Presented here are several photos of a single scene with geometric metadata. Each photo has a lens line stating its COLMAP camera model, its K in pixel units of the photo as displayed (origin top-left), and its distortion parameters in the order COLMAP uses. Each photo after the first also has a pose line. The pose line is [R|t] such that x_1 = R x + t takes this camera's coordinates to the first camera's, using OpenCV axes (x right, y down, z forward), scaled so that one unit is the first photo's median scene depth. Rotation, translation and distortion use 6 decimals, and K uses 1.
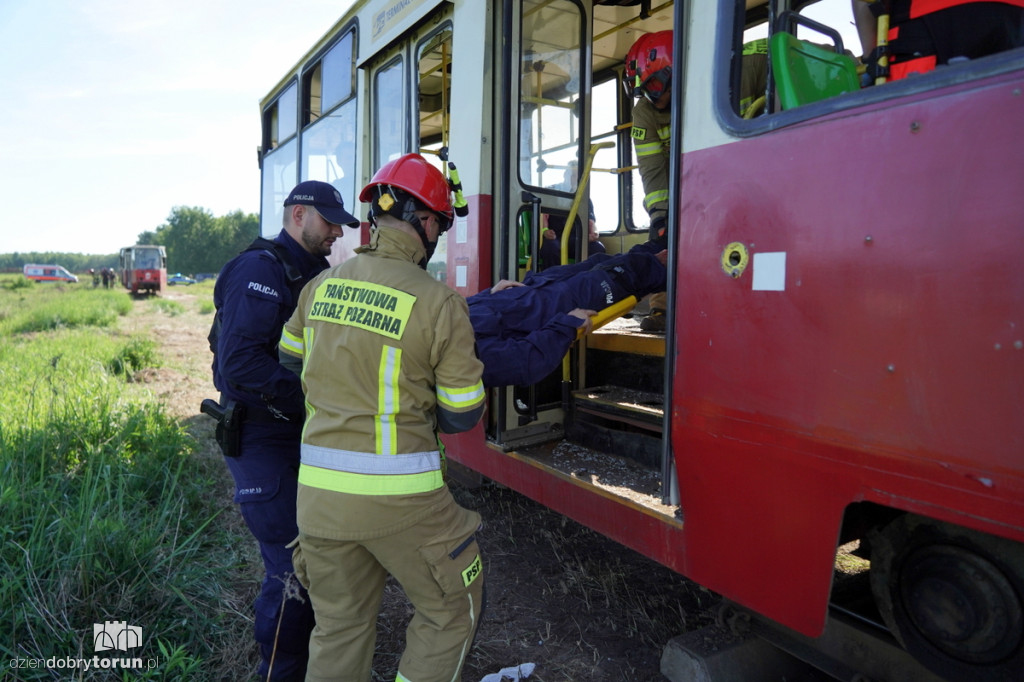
lens RADIAL K [[661.3, 0, 510.8], [0, 661.3, 330.8], [0, 0, 1]] dist [-0.007893, 0.001733]
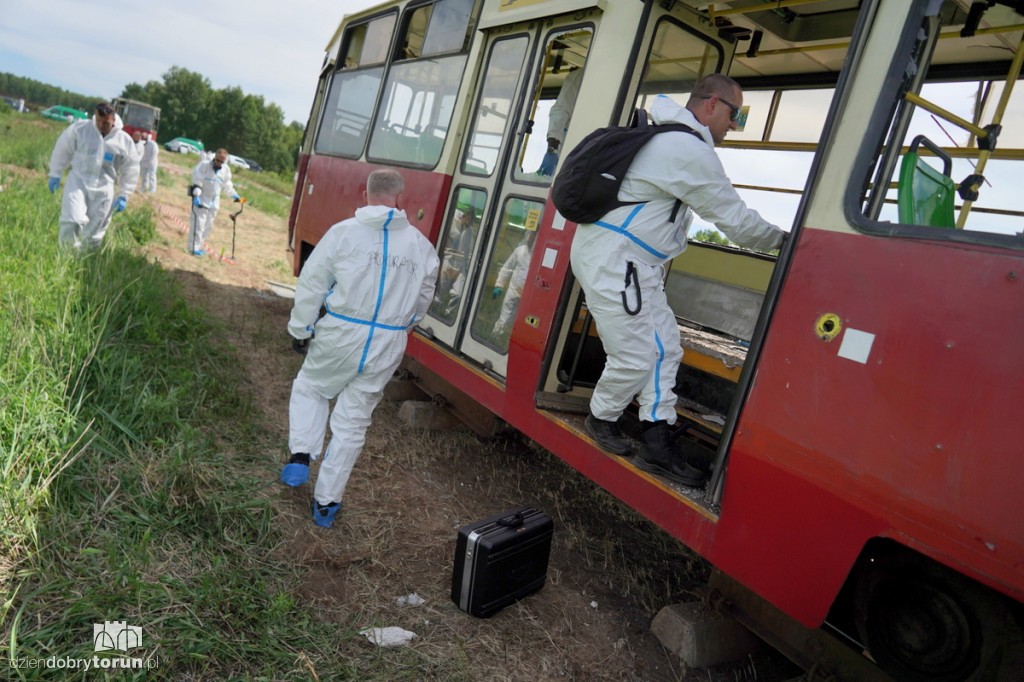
lens RADIAL K [[661.3, 0, 510.8], [0, 661.3, 330.8], [0, 0, 1]] dist [-0.007893, 0.001733]
pose [[0.969450, 0.238973, 0.055311, -0.189322], [-0.242312, 0.968046, 0.064588, -0.022963], [-0.038109, -0.076018, 0.996378, -0.129855]]
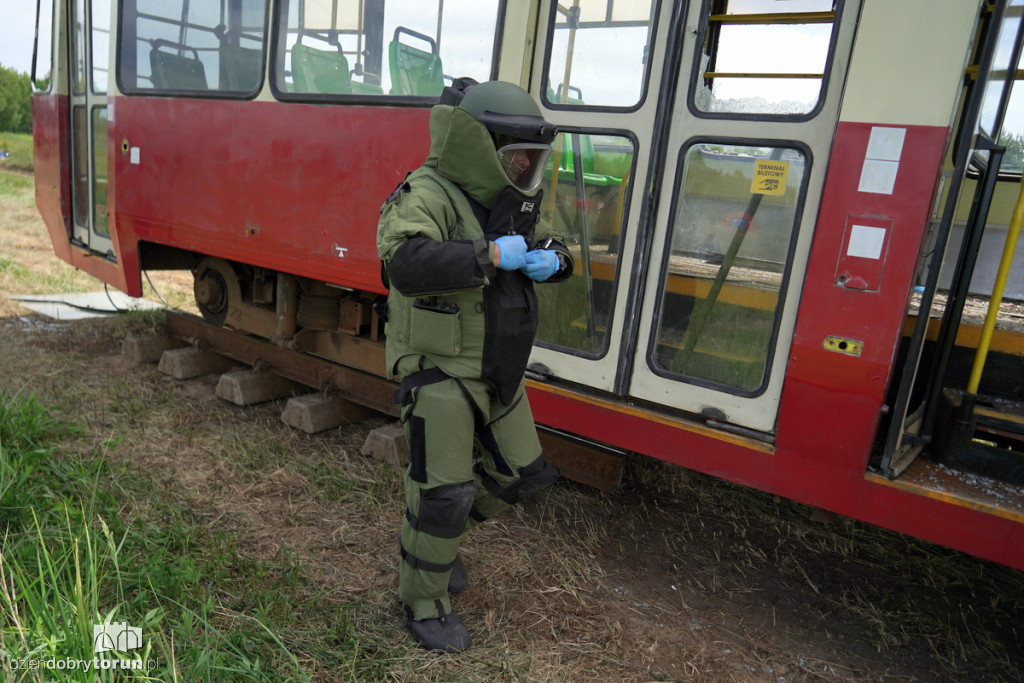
lens RADIAL K [[725.6, 0, 512.0], [0, 725.6, 341.5], [0, 0, 1]] dist [-0.009852, -0.000269]
pose [[0.914435, 0.007242, 0.404669, -0.784357], [-0.070554, 0.987383, 0.141761, -0.067884], [-0.398537, -0.158182, 0.903409, 0.495196]]
